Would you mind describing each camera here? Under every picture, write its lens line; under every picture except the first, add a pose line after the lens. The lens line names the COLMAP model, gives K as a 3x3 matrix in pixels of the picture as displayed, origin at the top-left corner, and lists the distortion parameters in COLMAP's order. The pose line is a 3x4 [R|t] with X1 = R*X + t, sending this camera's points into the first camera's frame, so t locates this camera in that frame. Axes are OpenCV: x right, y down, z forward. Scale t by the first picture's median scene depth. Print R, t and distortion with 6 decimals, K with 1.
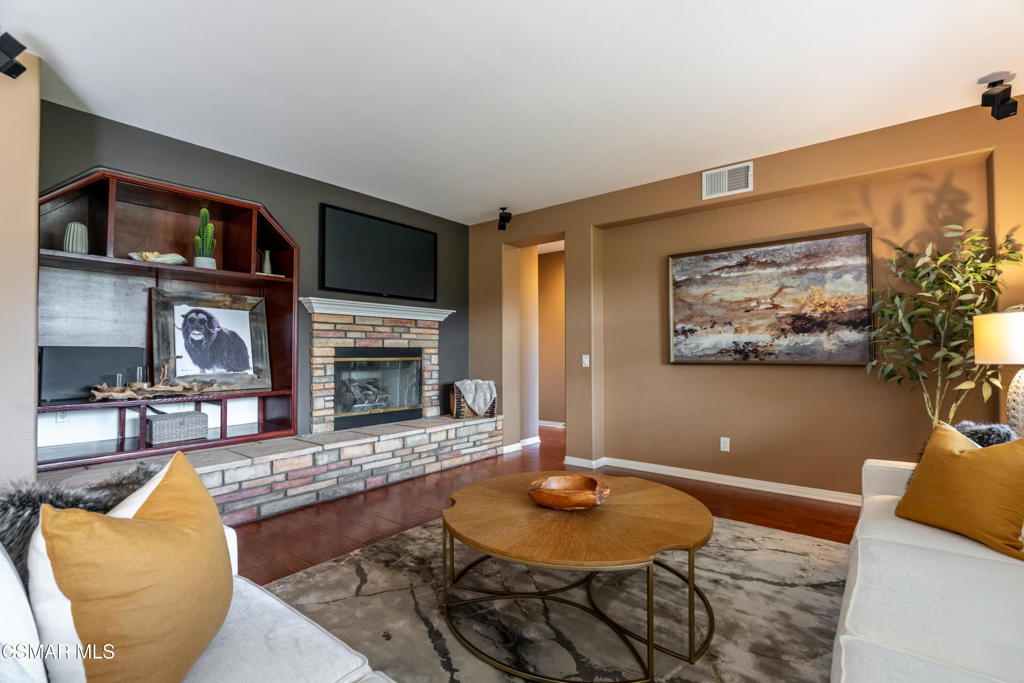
lens RADIAL K [[460.3, 0, 517.2], [0, 460.3, 341.5], [0, 0, 1]] dist [0.000307, 0.000329]
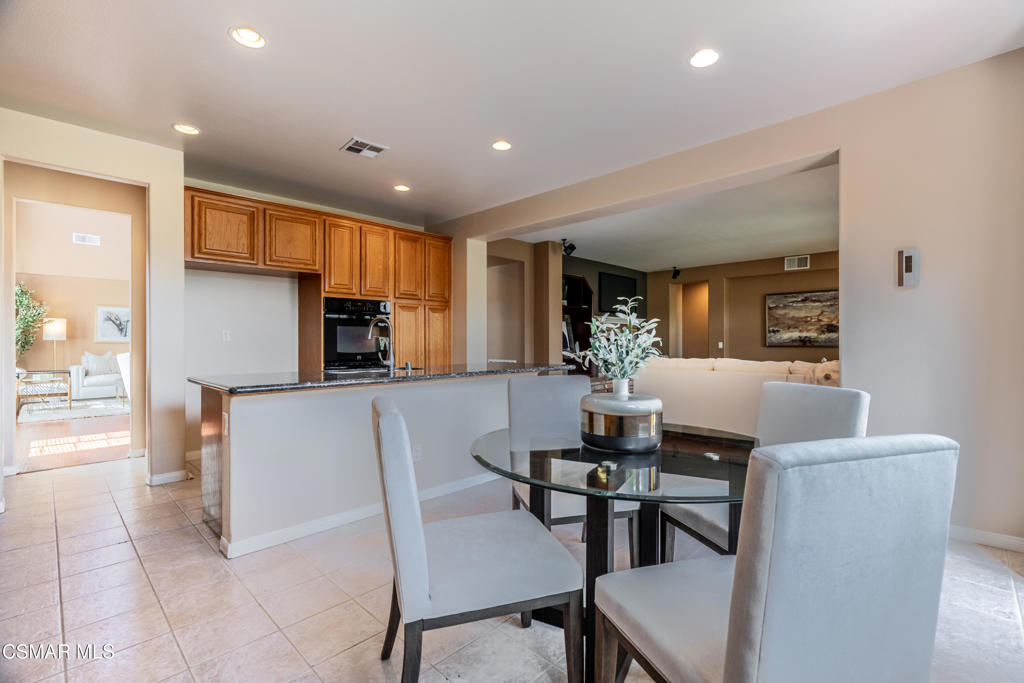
lens RADIAL K [[460.3, 0, 517.2], [0, 460.3, 341.5], [0, 0, 1]] dist [0.000307, 0.000329]
pose [[0.995626, 0.002285, -0.093404, -0.645908], [-0.000132, 0.999734, 0.023045, -0.024611], [0.093431, -0.022932, 0.995362, -1.277010]]
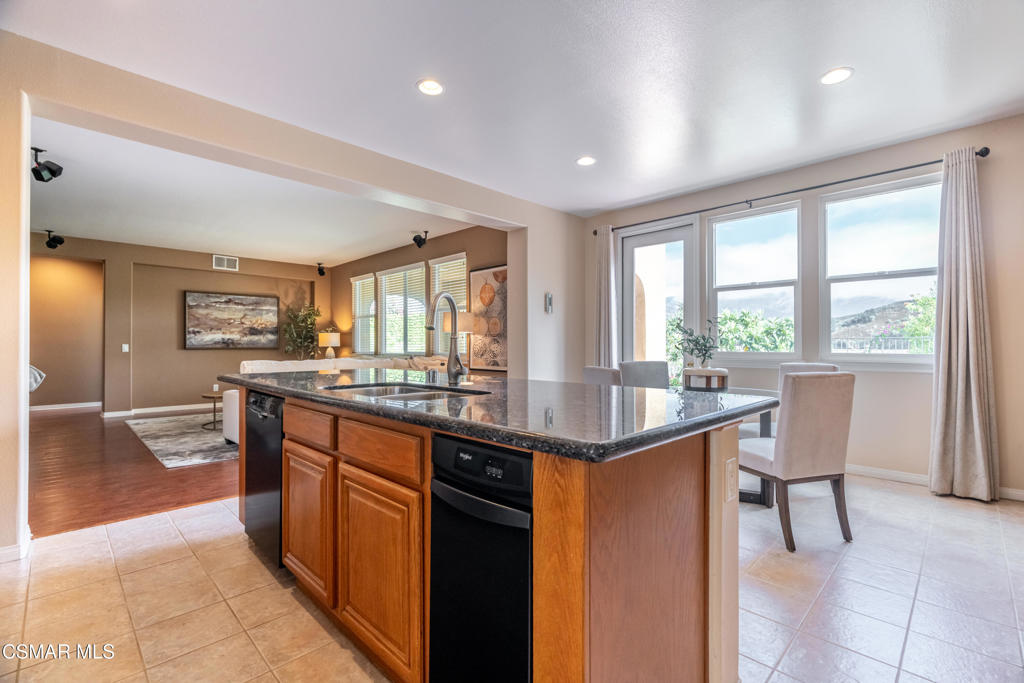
lens RADIAL K [[460.3, 0, 517.2], [0, 460.3, 341.5], [0, 0, 1]] dist [0.000307, 0.000329]
pose [[0.110216, 0.011477, 0.993841, -1.481258], [-0.021406, 0.999729, -0.009171, 0.006162], [-0.993677, -0.020264, 0.110431, -0.572795]]
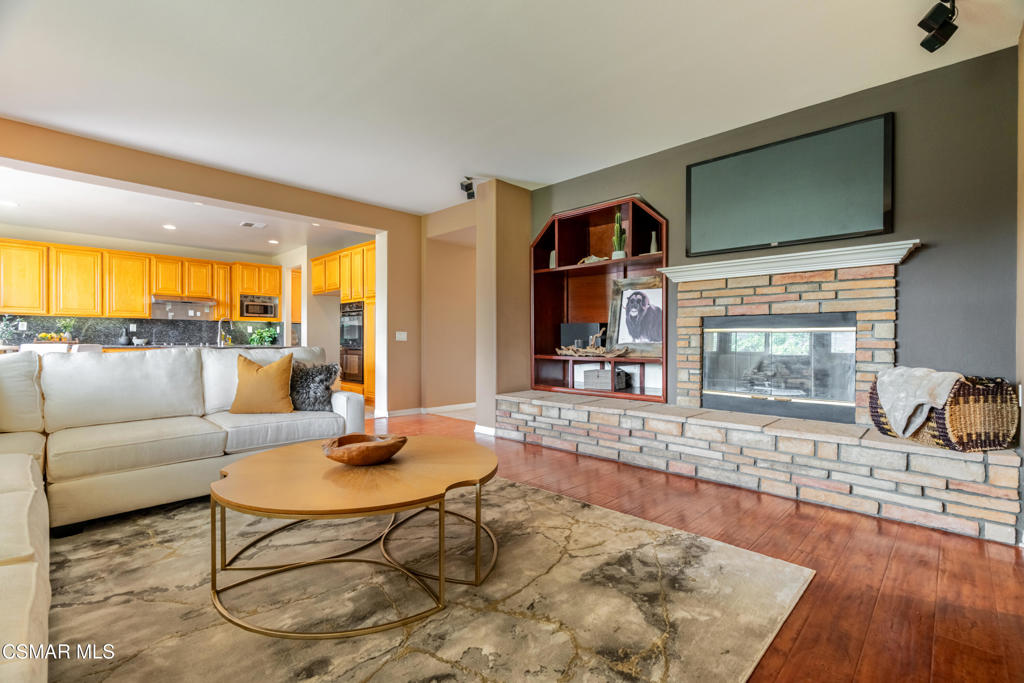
lens RADIAL K [[460.3, 0, 517.2], [0, 460.3, 341.5], [0, 0, 1]] dist [0.000307, 0.000329]
pose [[-0.085269, 0.006303, -0.996338, 0.580917], [0.021293, 0.999763, 0.004502, 0.052957], [0.996130, -0.020832, -0.085383, 0.758736]]
